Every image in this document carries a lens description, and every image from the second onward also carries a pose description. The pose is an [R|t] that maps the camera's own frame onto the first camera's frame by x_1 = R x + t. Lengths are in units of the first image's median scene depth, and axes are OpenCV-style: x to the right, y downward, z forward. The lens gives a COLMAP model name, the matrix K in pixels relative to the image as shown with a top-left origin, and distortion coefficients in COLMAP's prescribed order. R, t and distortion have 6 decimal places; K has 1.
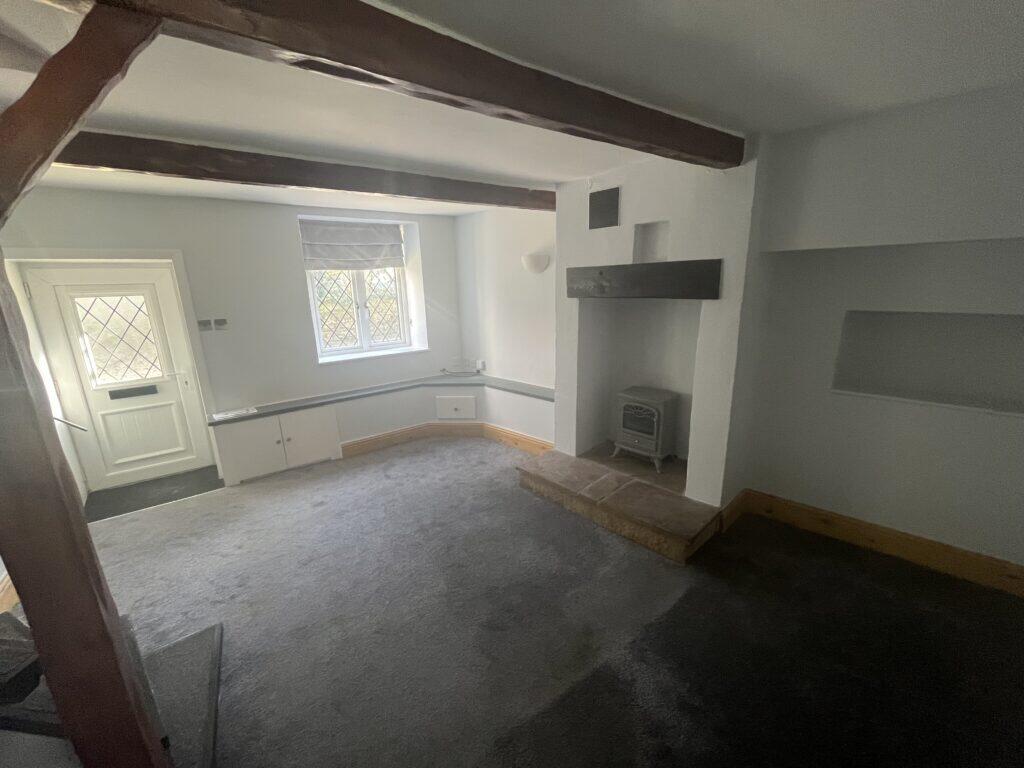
lens RADIAL K [[412.5, 0, 511.3], [0, 412.5, 386.7], [0, 0, 1]] dist [-0.002638, -0.000544]
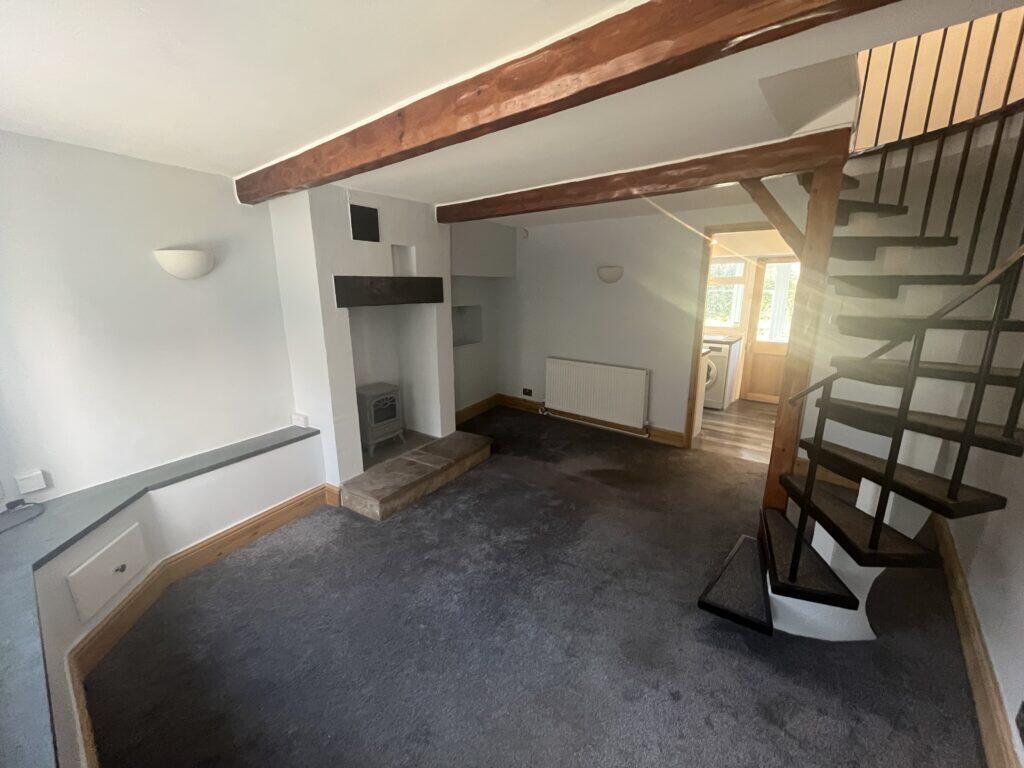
lens RADIAL K [[412.5, 0, 512.4], [0, 412.5, 381.2], [0, 0, 1]] dist [-0.002638, -0.000544]
pose [[-0.239971, -0.193451, 0.951310, -0.935165], [0.253792, 0.933362, 0.253821, -0.214260], [-0.937018, 0.302345, -0.174884, 0.914396]]
